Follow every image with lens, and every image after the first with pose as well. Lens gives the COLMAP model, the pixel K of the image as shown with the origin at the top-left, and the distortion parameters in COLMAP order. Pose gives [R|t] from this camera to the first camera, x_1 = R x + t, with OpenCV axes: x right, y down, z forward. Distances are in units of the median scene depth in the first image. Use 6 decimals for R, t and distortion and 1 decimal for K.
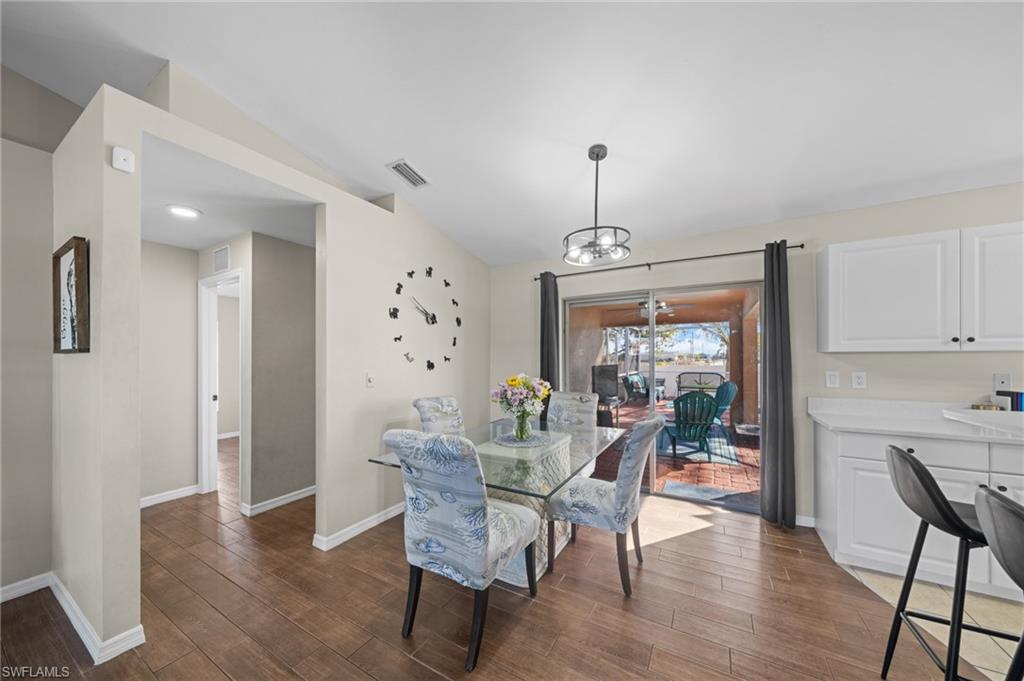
lens RADIAL K [[351.9, 0, 500.3], [0, 351.9, 354.7], [0, 0, 1]] dist [-0.004084, -0.000959]
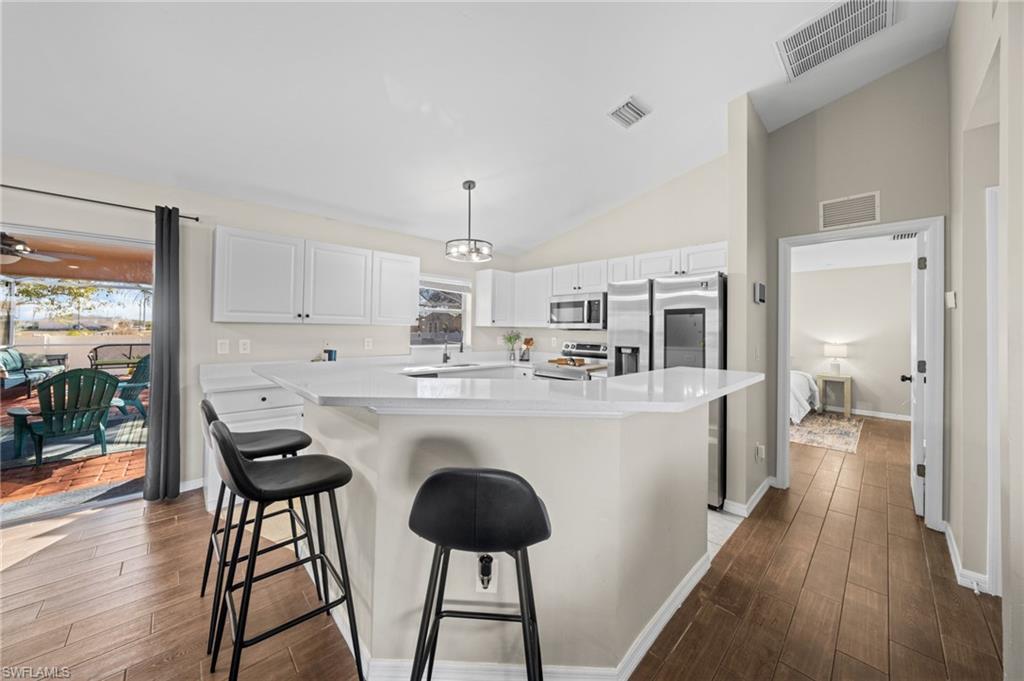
lens RADIAL K [[351.9, 0, 505.7], [0, 351.9, 326.4], [0, 0, 1]] dist [-0.004084, -0.000959]
pose [[0.271025, 0.014294, 0.962466, 0.102814], [-0.021228, 0.999735, -0.008870, -0.002667], [-0.962338, -0.018028, 0.271256, -0.148755]]
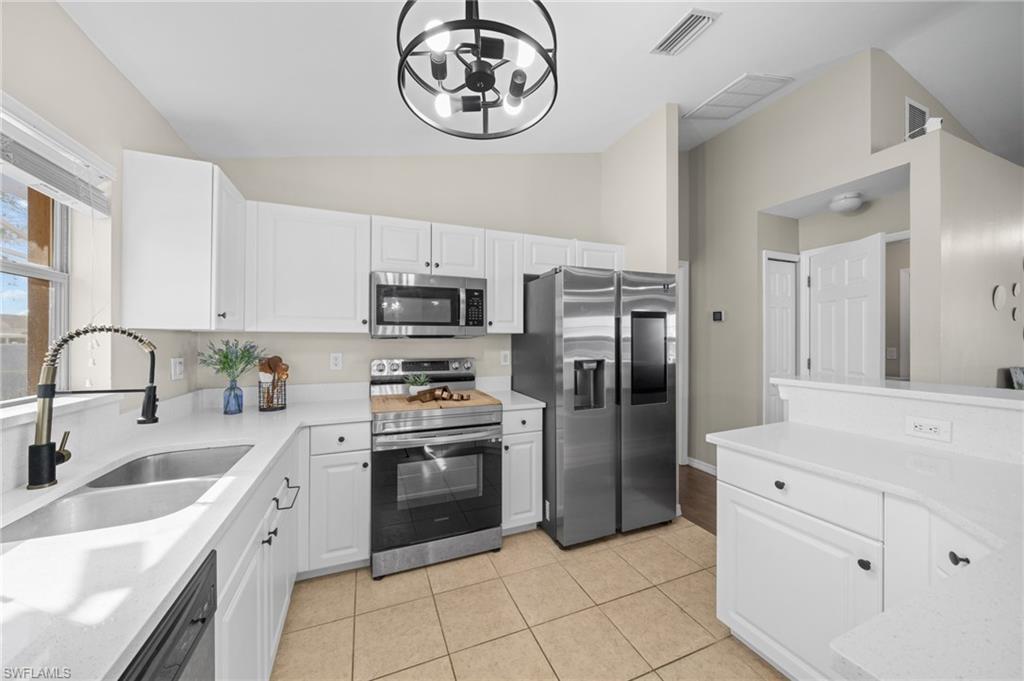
lens RADIAL K [[351.9, 0, 504.3], [0, 351.9, 336.5], [0, 0, 1]] dist [-0.004084, -0.000959]
pose [[-0.795799, 0.008973, 0.605494, 0.897376], [-0.002682, 0.999828, -0.018341, 0.005352], [-0.605555, -0.016220, -0.795638, 0.490442]]
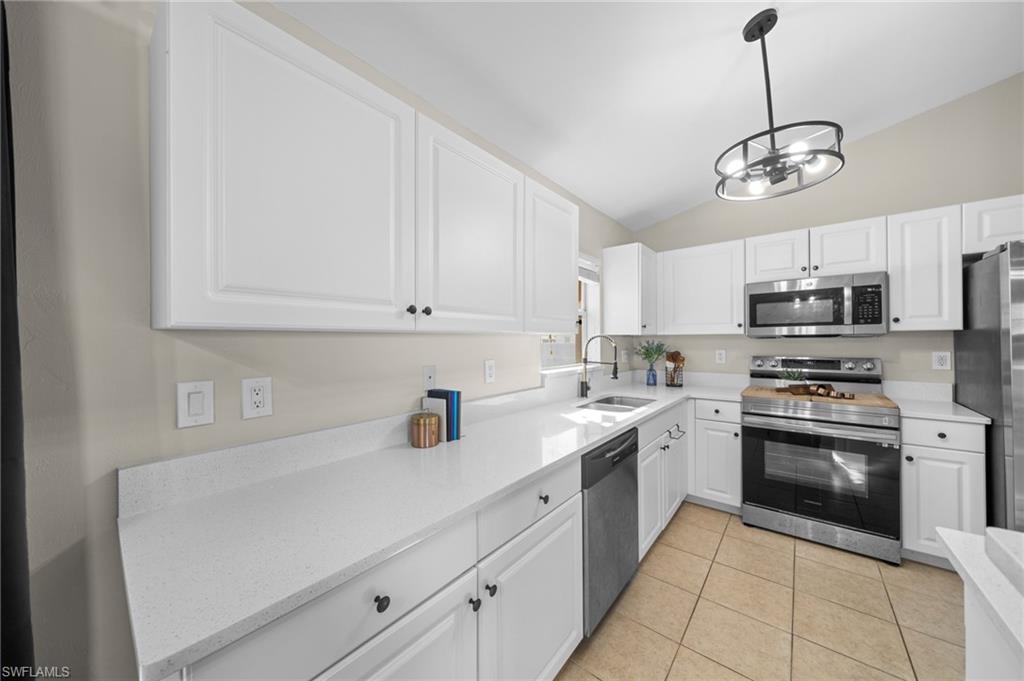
lens RADIAL K [[351.9, 0, 503.5], [0, 351.9, 344.2], [0, 0, 1]] dist [-0.004084, -0.000959]
pose [[0.159709, -0.007656, 0.987134, 0.562519], [0.000314, 0.999970, 0.007704, 0.004369], [-0.987164, -0.000920, 0.159707, 0.549103]]
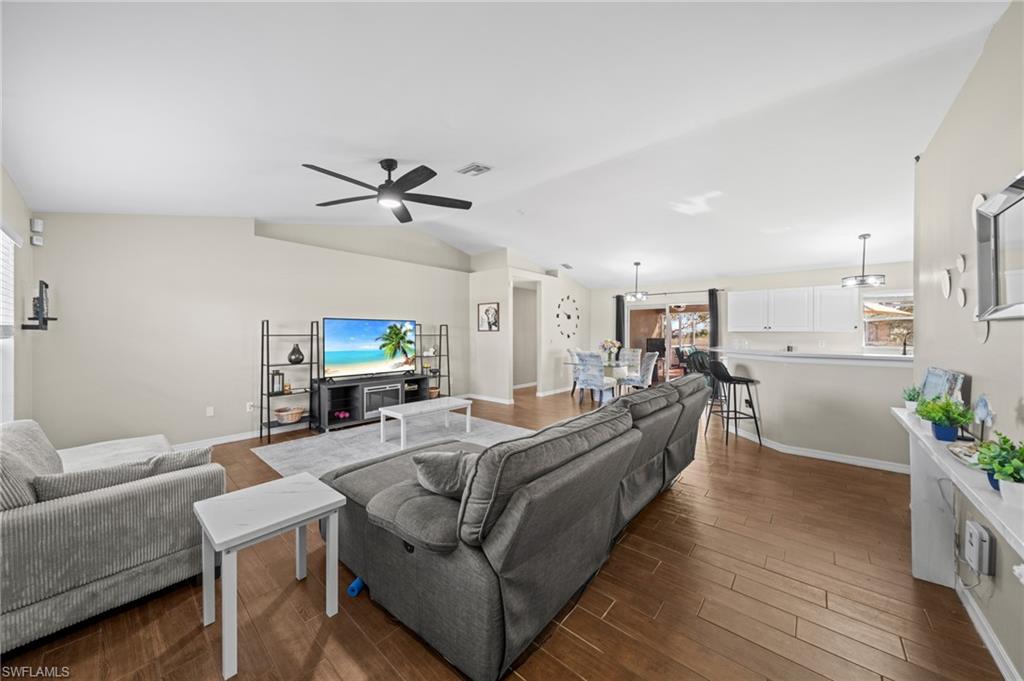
lens RADIAL K [[351.9, 0, 510.9], [0, 351.9, 335.2], [0, 0, 1]] dist [-0.004084, -0.000959]
pose [[0.985596, 0.005258, -0.169038, -0.200719], [-0.003097, 0.999910, 0.013047, -0.009229], [0.169091, -0.012336, 0.985523, -1.587274]]
